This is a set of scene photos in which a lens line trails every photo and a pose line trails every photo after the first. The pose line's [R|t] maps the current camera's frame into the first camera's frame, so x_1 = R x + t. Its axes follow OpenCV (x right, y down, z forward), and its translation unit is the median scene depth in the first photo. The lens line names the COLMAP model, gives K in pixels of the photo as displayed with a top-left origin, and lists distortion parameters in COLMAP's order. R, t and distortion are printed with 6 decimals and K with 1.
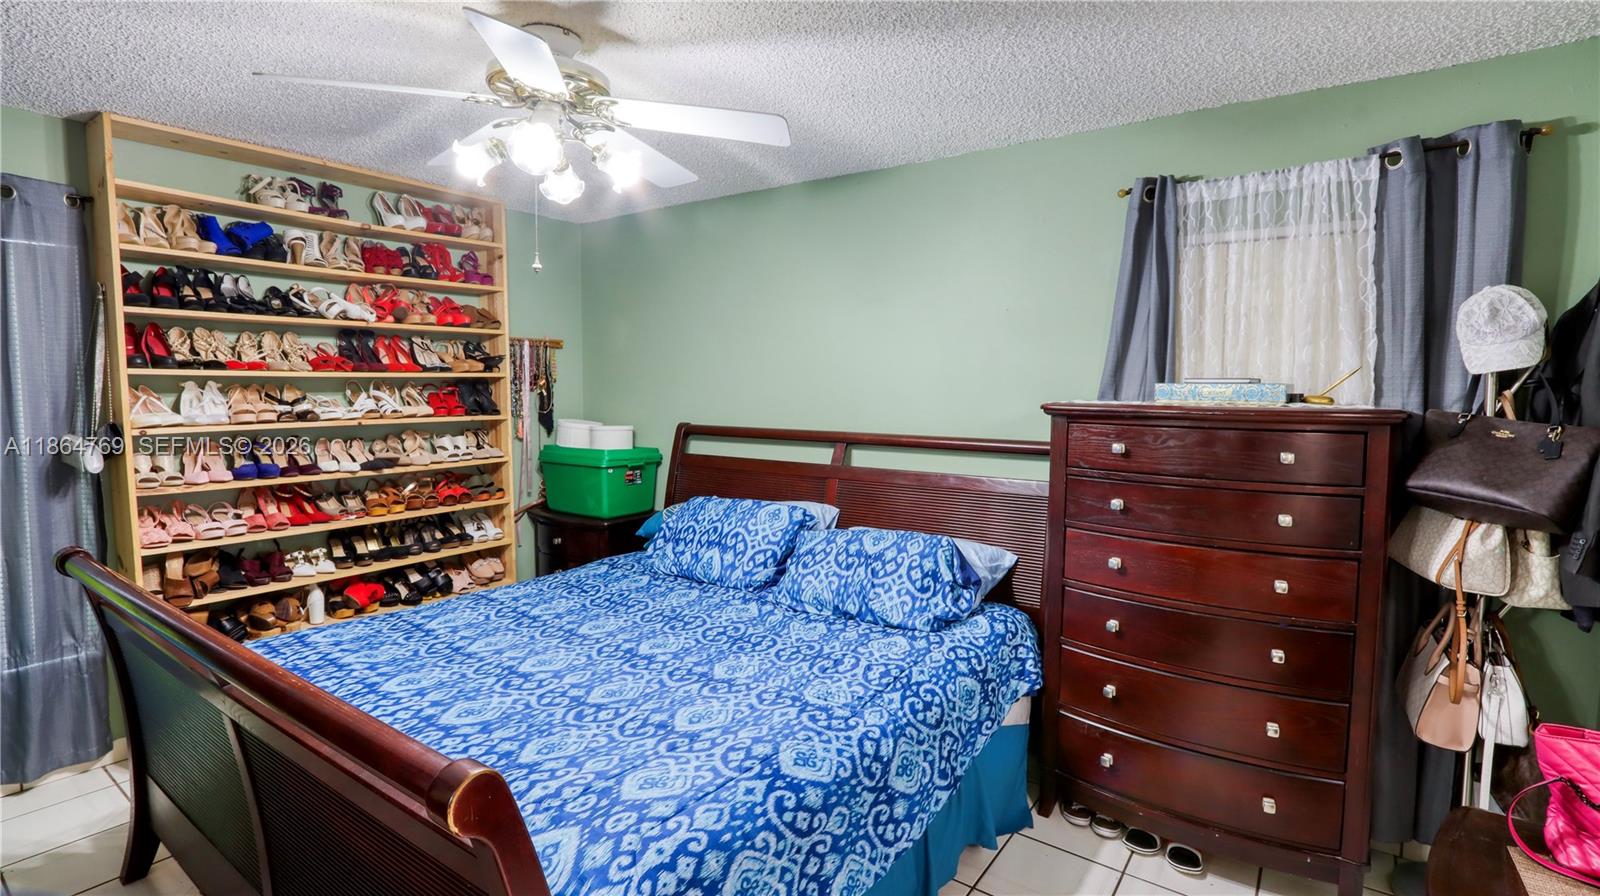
lens RADIAL K [[760.2, 0, 813.9], [0, 760.2, 439.0], [0, 0, 1]] dist [-0.000807, 0.000319]
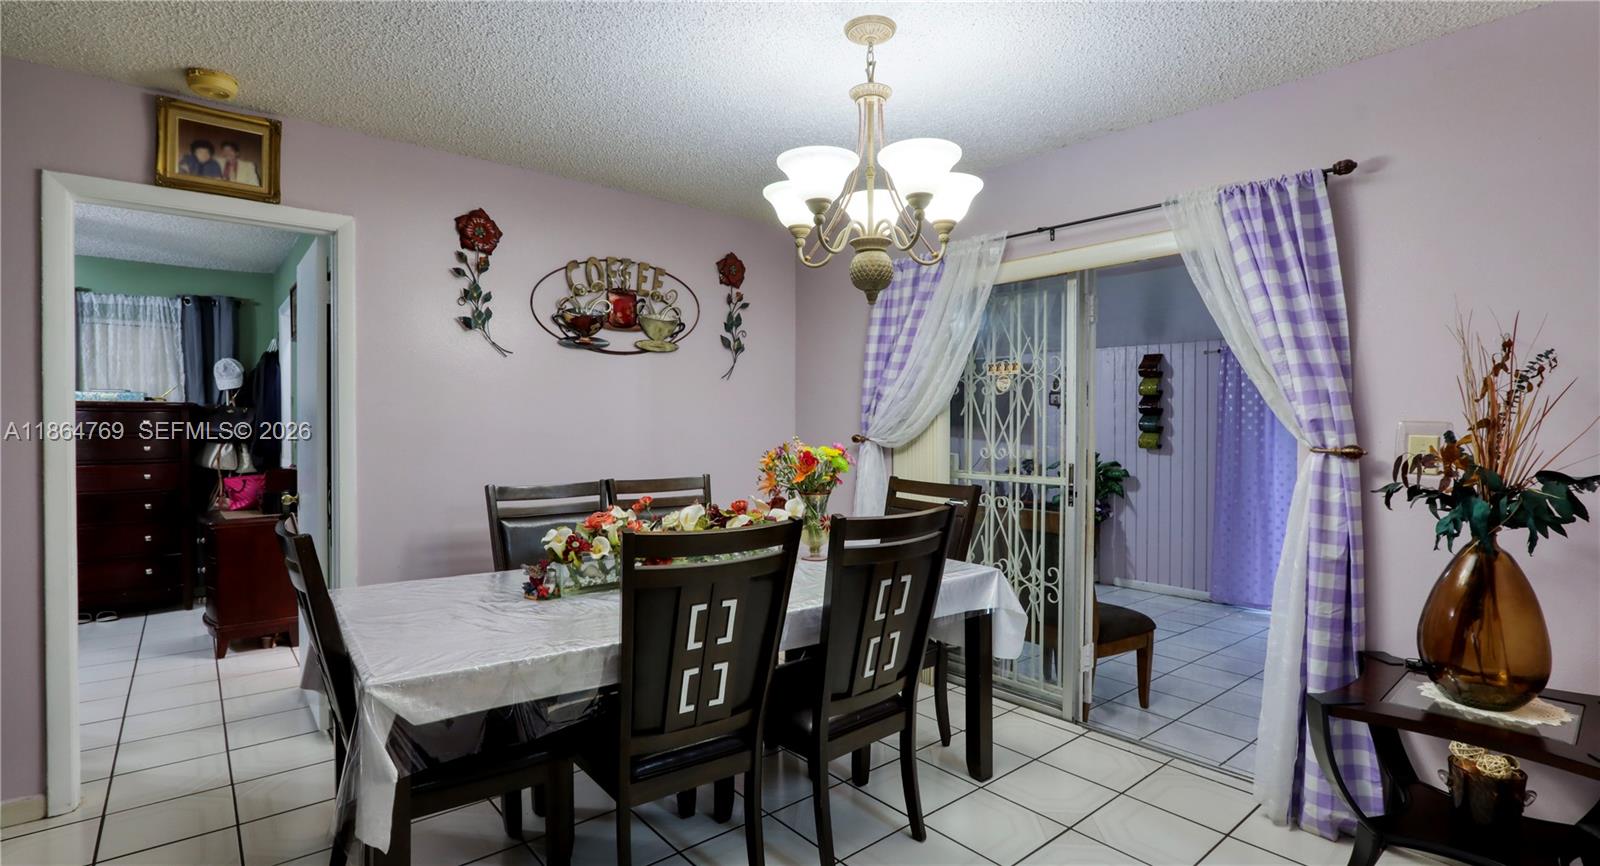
lens RADIAL K [[741.0, 0, 800.0], [0, 741.0, 433.0], [0, 0, 1]] dist [-0.029468, 0.004904]
pose [[0.259711, -0.013373, 0.965594, -0.897434], [0.068415, 0.997646, -0.004585, 0.178373], [-0.963260, 0.067252, 0.260014, -1.344064]]
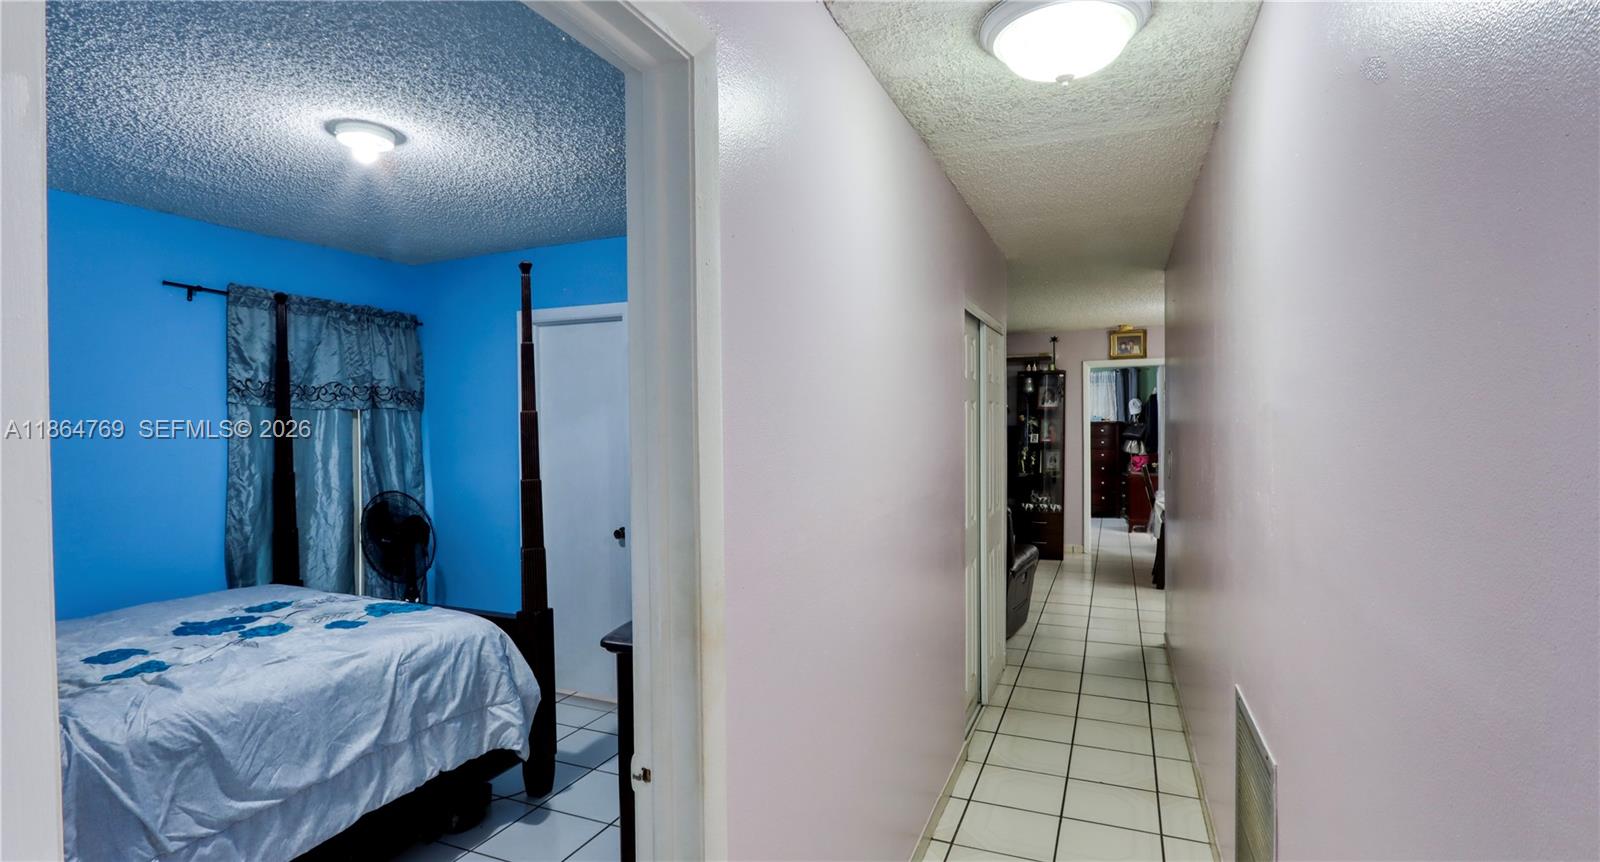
lens RADIAL K [[746.7, 0, 800.0], [0, 746.7, 431.0], [0, 0, 1]] dist [-0.007526, 0.000249]
pose [[0.977918, -0.015315, 0.208425, -2.158364], [0.027714, 0.998007, -0.056698, 0.225429], [-0.207142, 0.061222, 0.976393, -3.115213]]
